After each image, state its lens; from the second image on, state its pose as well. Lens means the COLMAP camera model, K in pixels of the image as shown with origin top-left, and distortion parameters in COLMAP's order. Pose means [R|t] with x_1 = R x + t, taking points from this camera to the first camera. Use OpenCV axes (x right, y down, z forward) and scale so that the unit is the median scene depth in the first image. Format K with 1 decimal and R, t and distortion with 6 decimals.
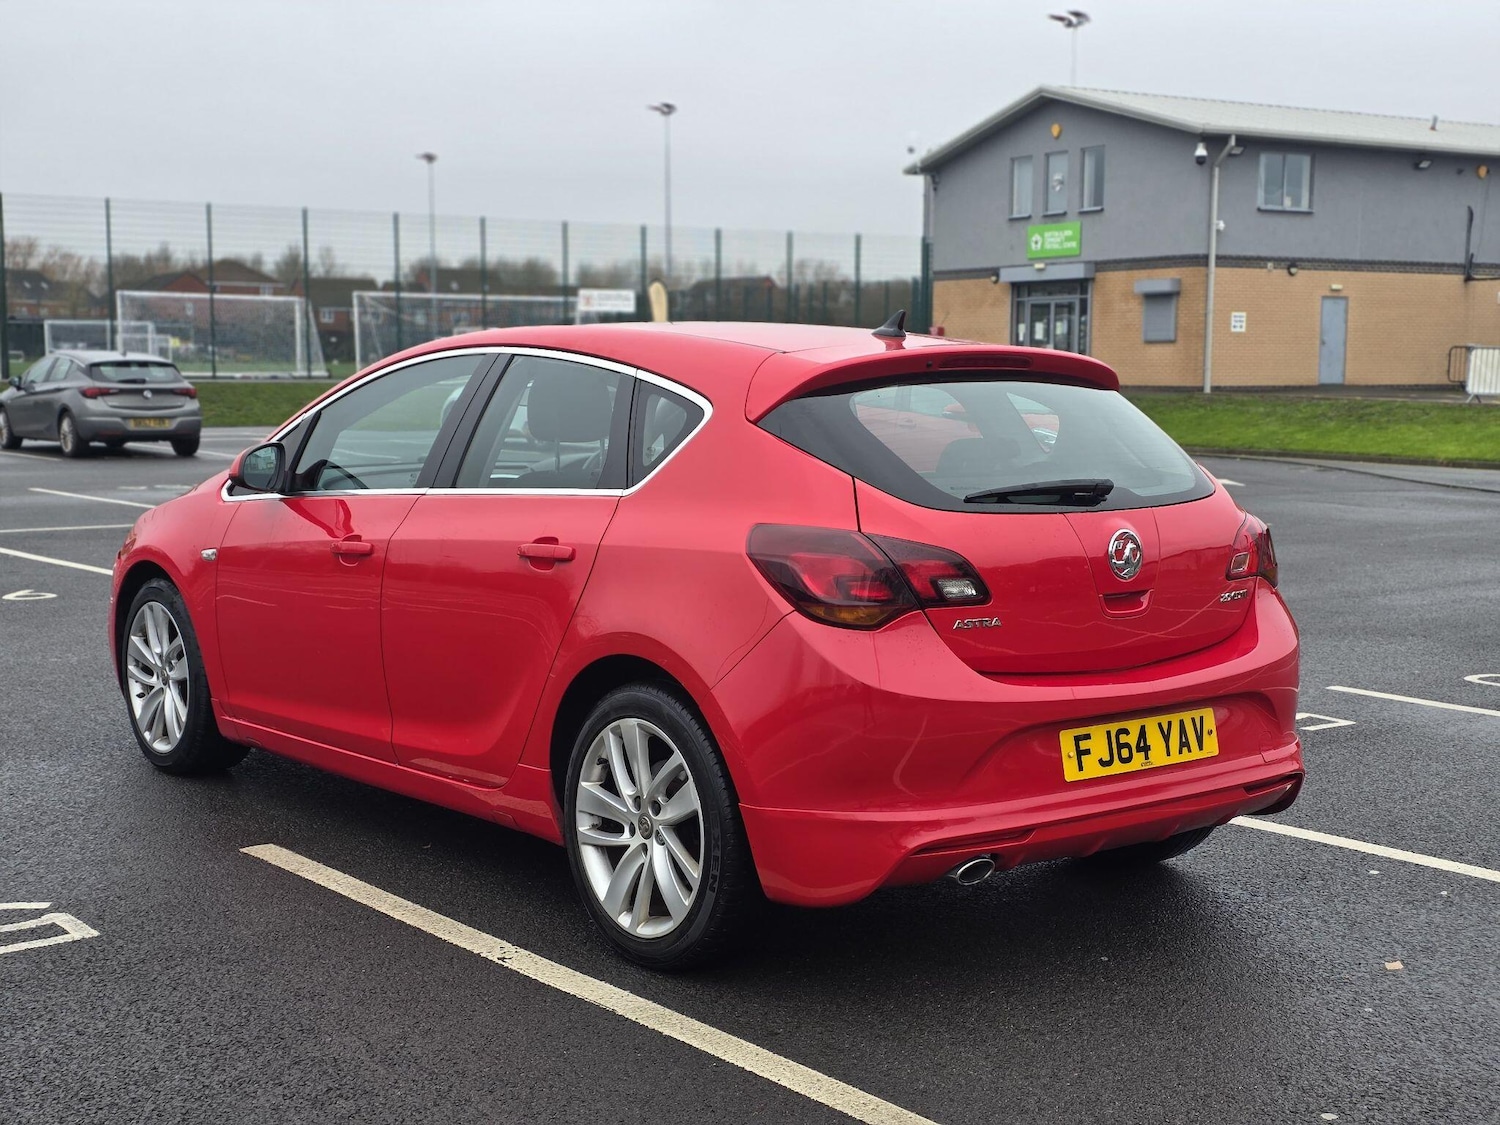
lens RADIAL K [[2016.6, 0, 782.4], [0, 2016.6, 573.8], [0, 0, 1]] dist [0.087665, 0.000000]
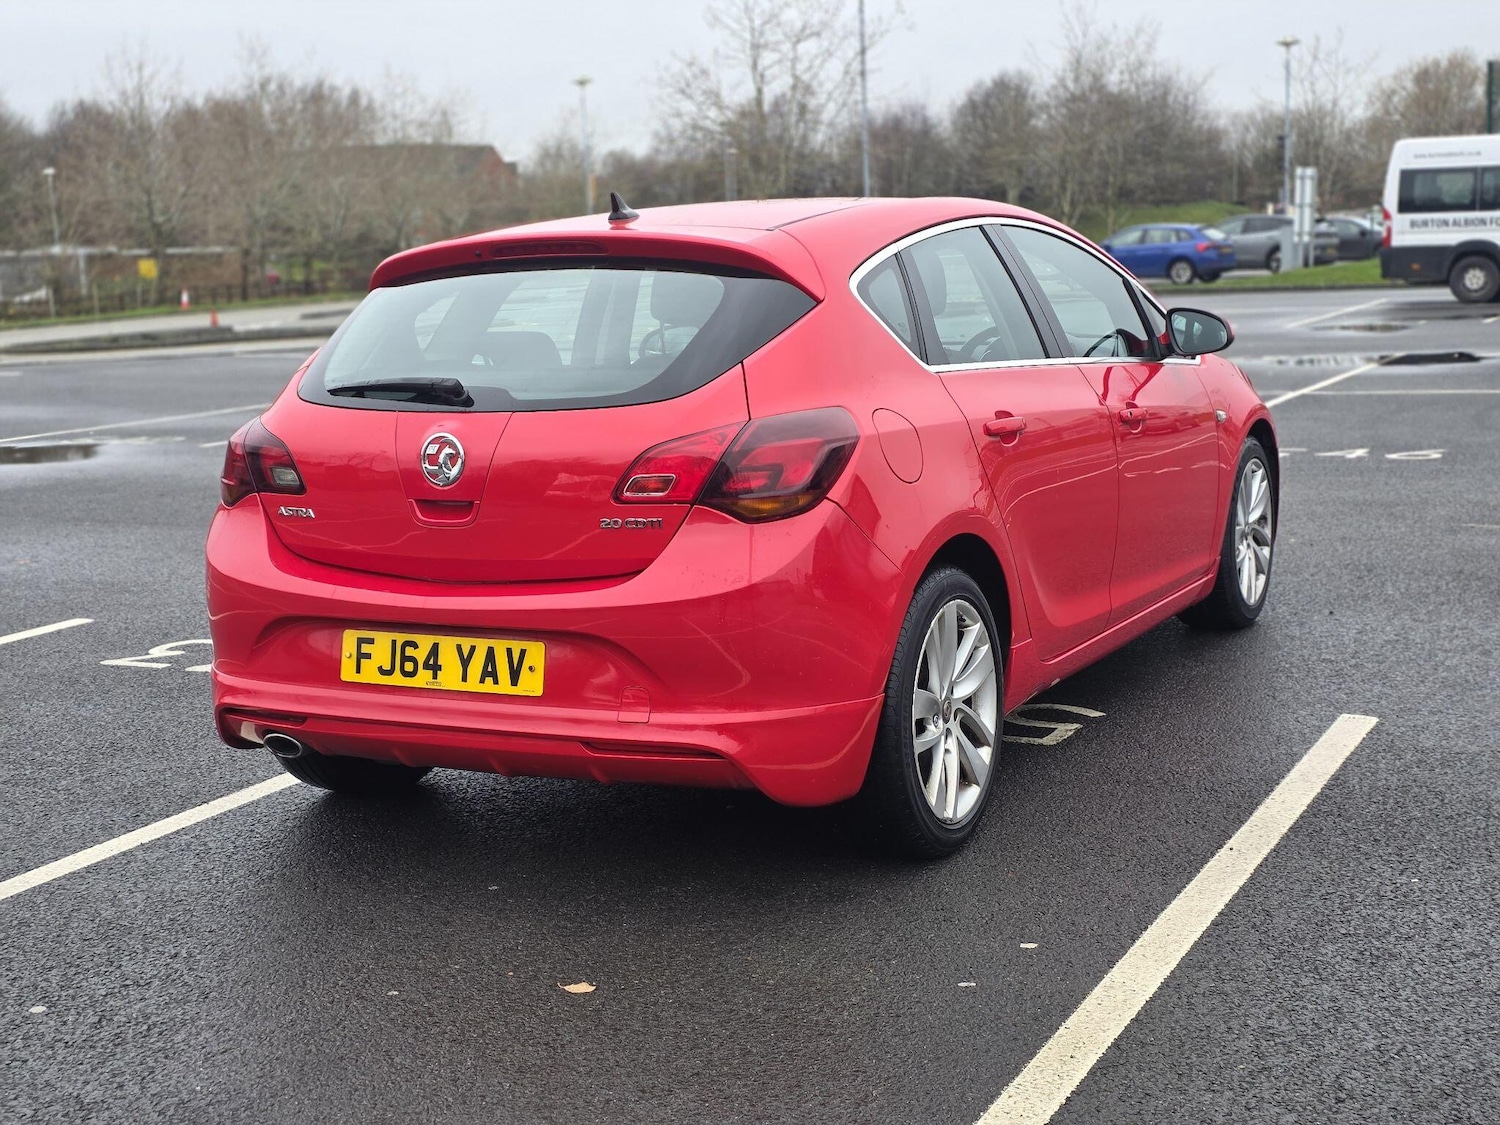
lens RADIAL K [[2016.6, 0, 704.1], [0, 2016.6, 545.5], [0, 0, 1]] dist [0.087665, 0.000000]
pose [[0.378022, 0.113606, -0.918800, 1.038066], [-0.052897, 0.993471, 0.101076, -0.068313], [0.924284, 0.010393, 0.381564, 0.727395]]
